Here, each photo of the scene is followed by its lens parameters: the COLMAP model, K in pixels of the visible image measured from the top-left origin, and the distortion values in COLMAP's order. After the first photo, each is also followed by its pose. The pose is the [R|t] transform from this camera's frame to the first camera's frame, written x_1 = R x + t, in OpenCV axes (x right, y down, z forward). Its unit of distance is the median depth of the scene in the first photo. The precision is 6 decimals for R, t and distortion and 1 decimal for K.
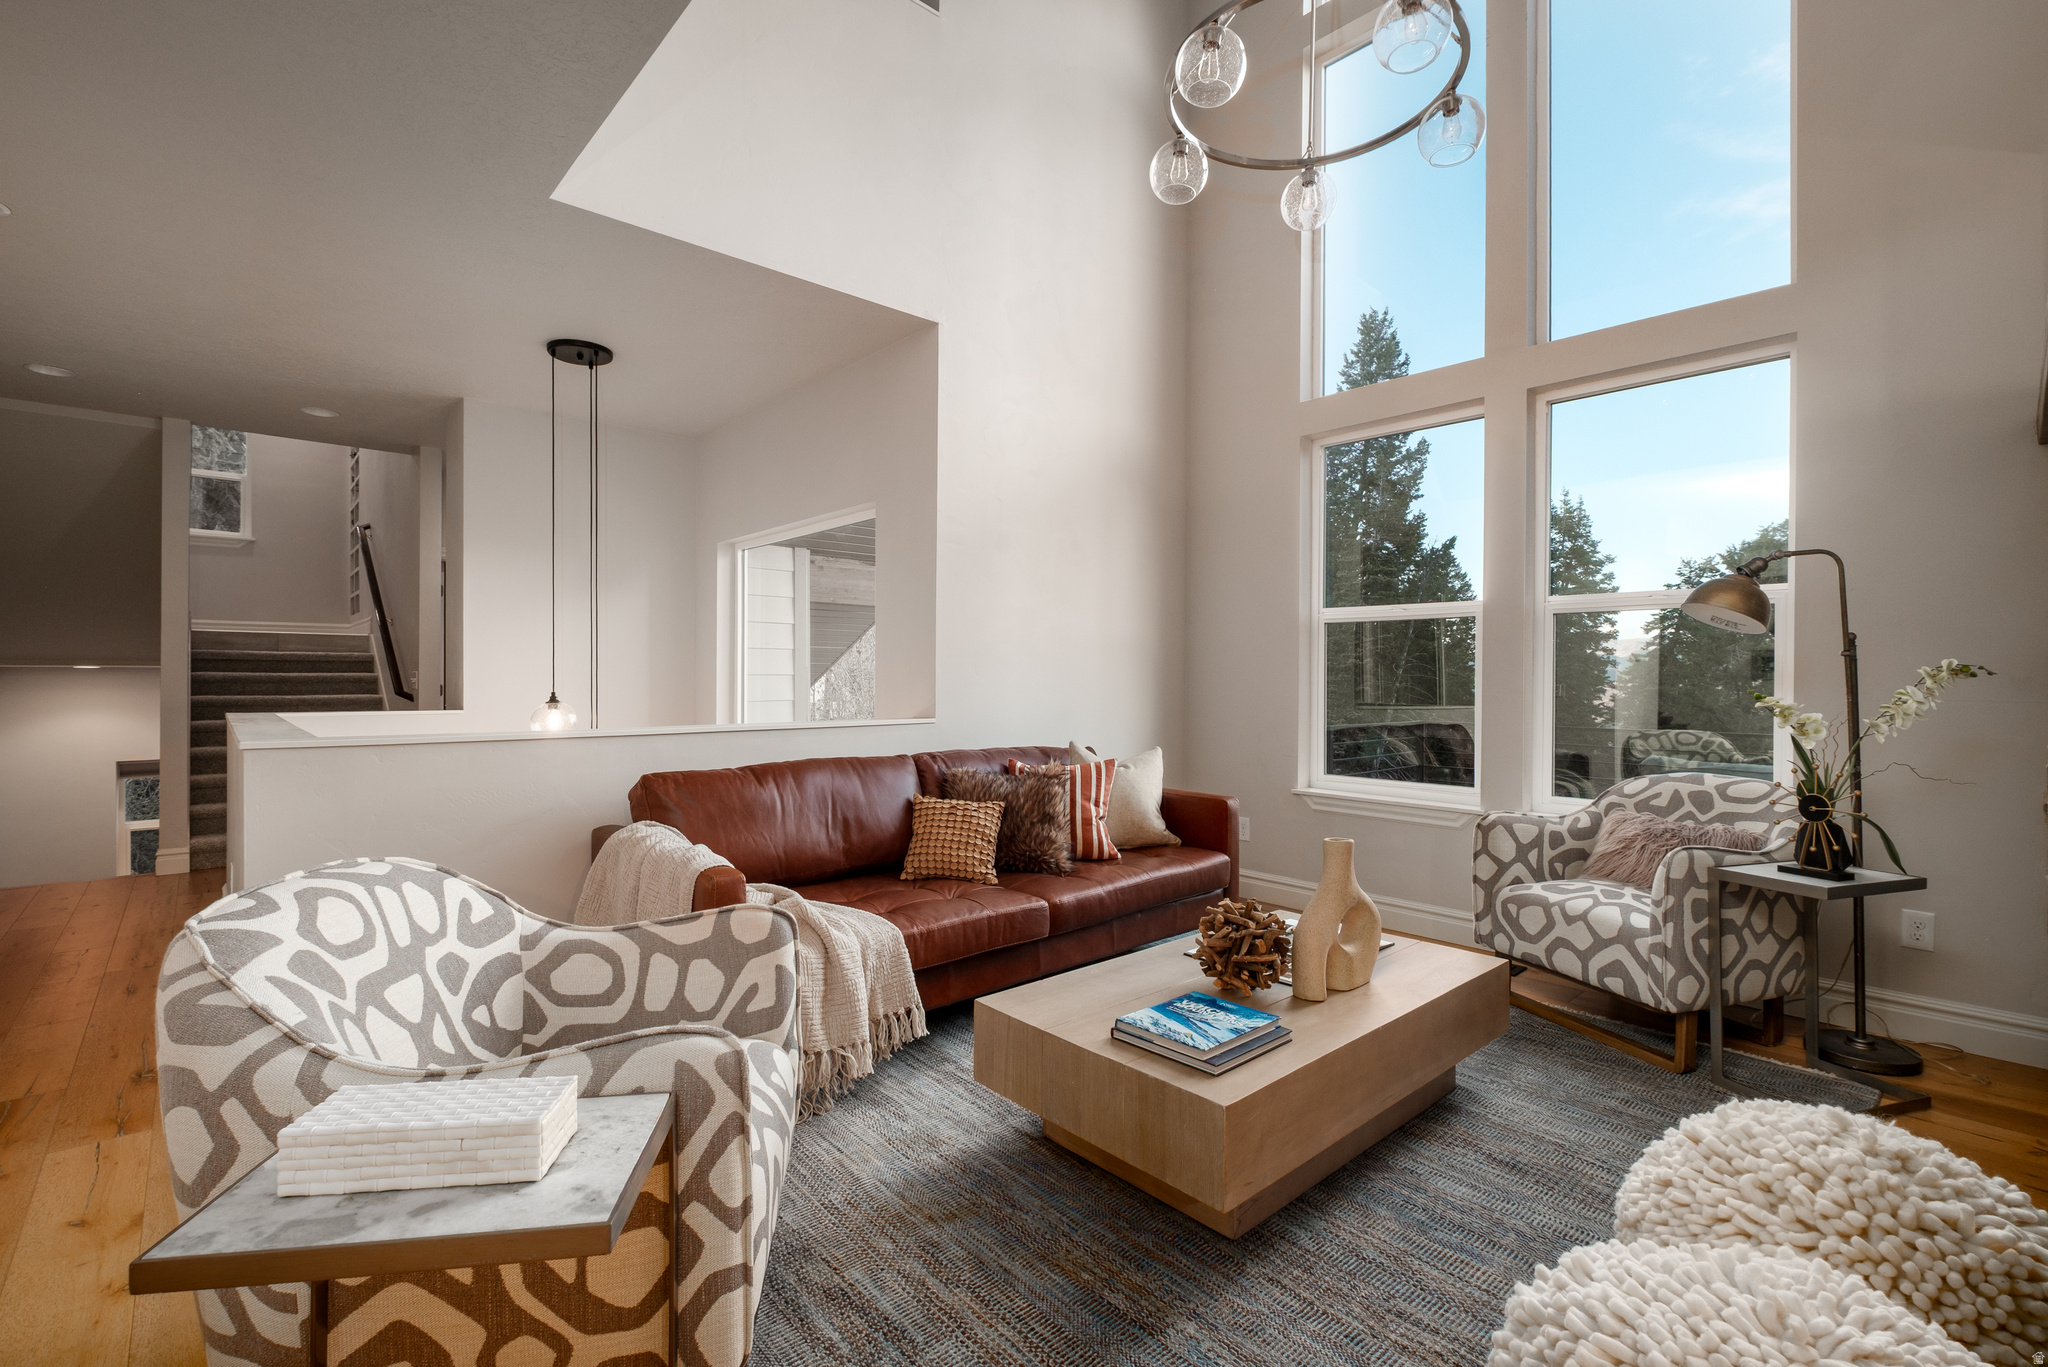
lens RADIAL K [[906.9, 0, 1024.0], [0, 906.9, 683.5], [0, 0, 1]] dist [0.014369, -0.009691]
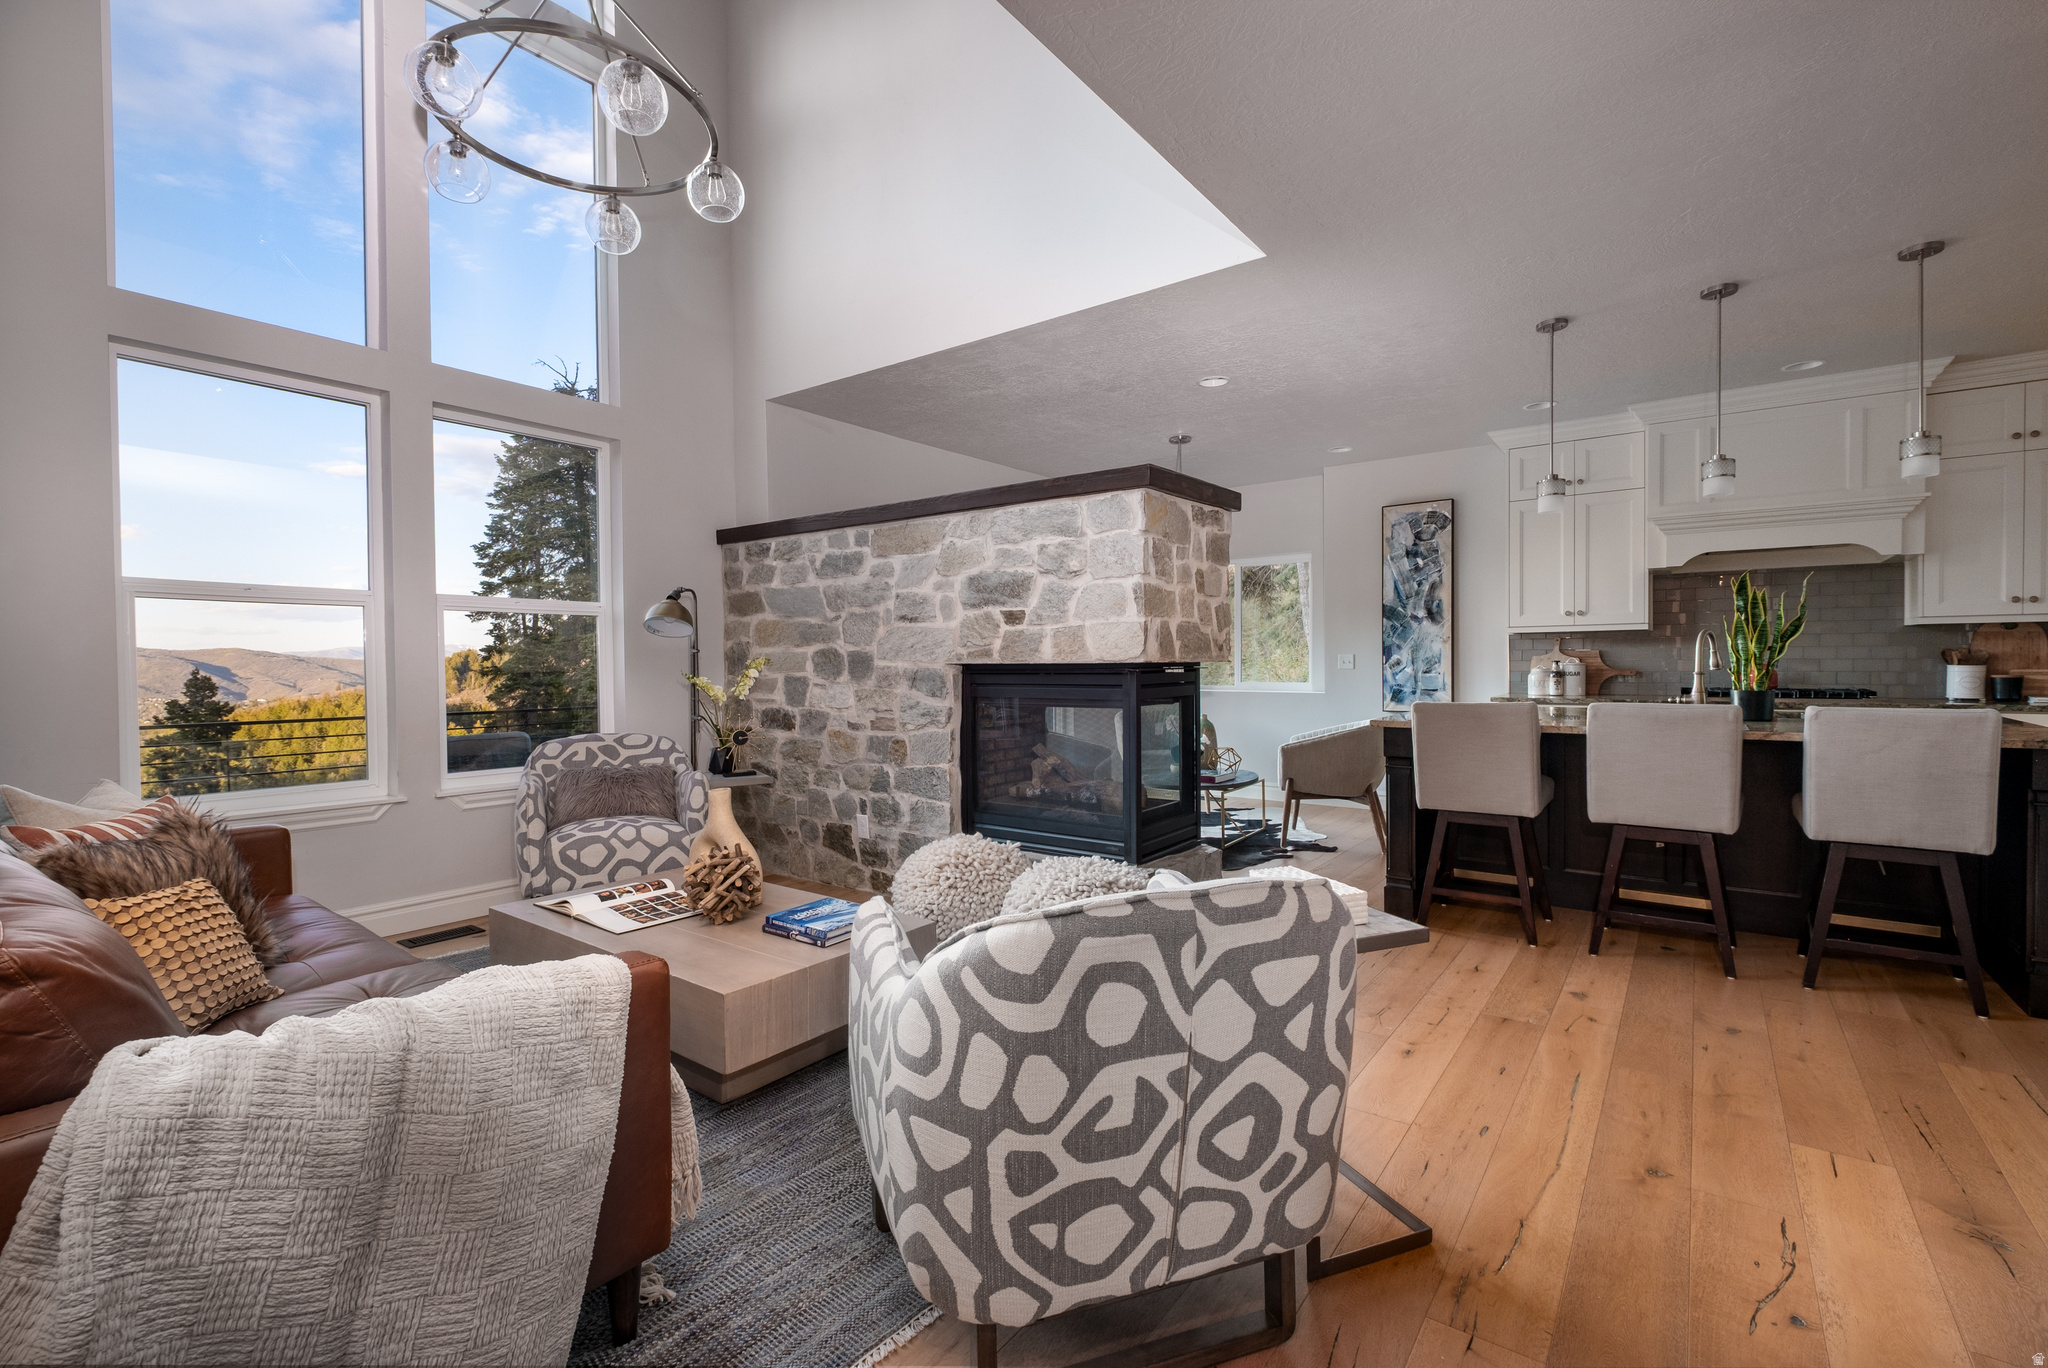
lens RADIAL K [[886.5, 0, 1027.7], [0, 886.5, 682.0], [0, 0, 1]] dist [0.006247, -0.008794]
pose [[-0.188060, -0.021263, 0.981927, -0.748059], [0.015511, 0.999577, 0.024616, -0.004821], [-0.982035, 0.019860, -0.187651, 0.608166]]
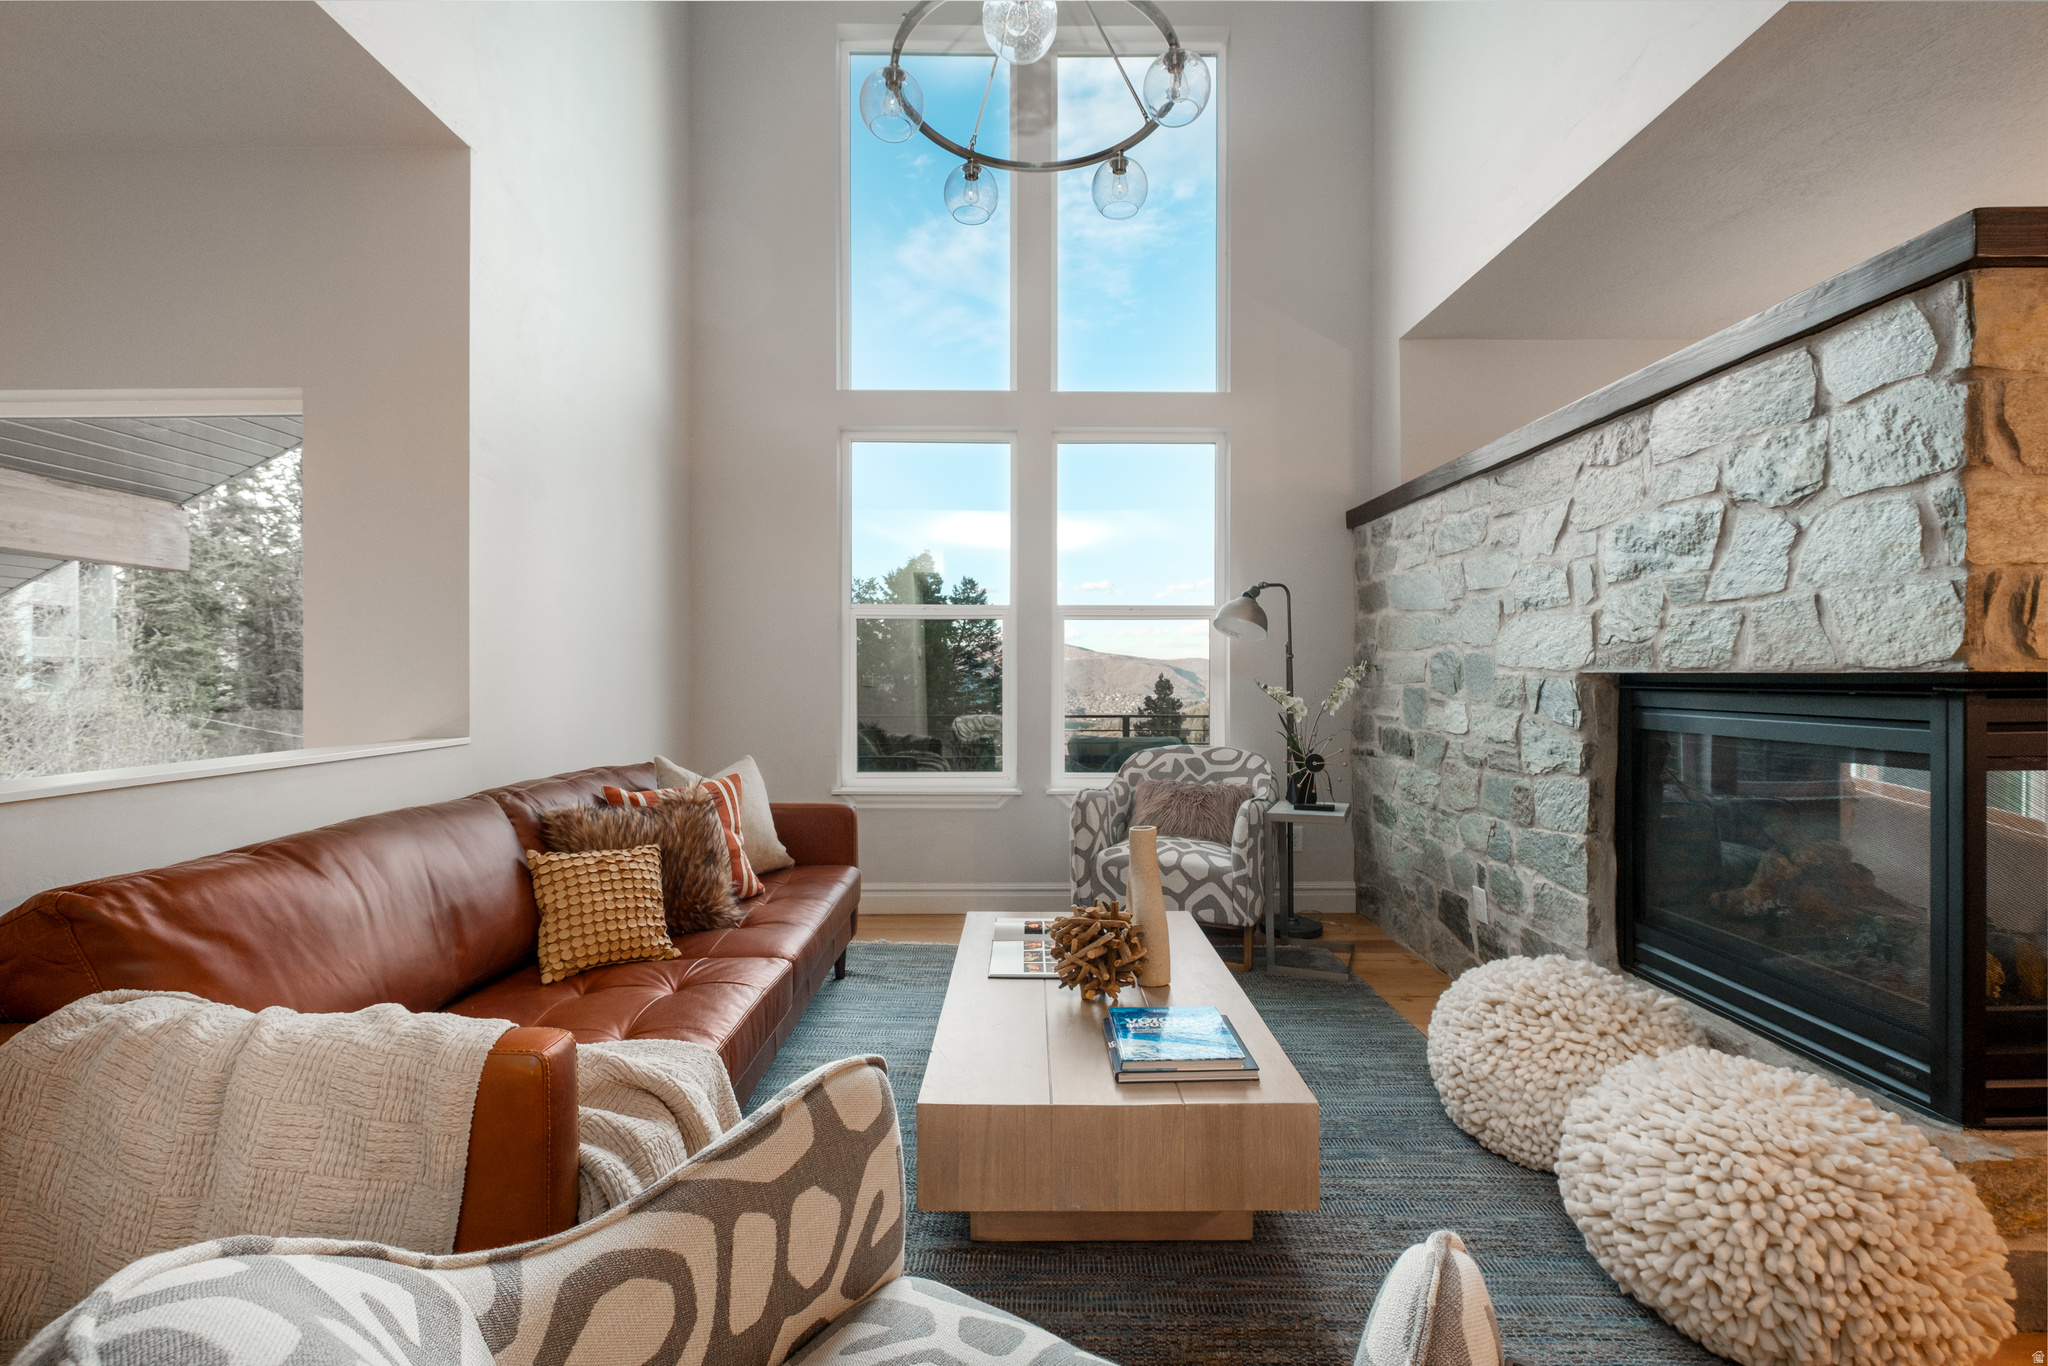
lens RADIAL K [[886.5, 0, 1027.7], [0, 886.5, 681.0], [0, 0, 1]] dist [0.006247, -0.008794]
pose [[0.665972, -0.008075, 0.745933, -0.382440], [0.008813, 0.999957, 0.002957, -0.000704], [-0.745924, 0.004605, 0.666015, 0.317542]]
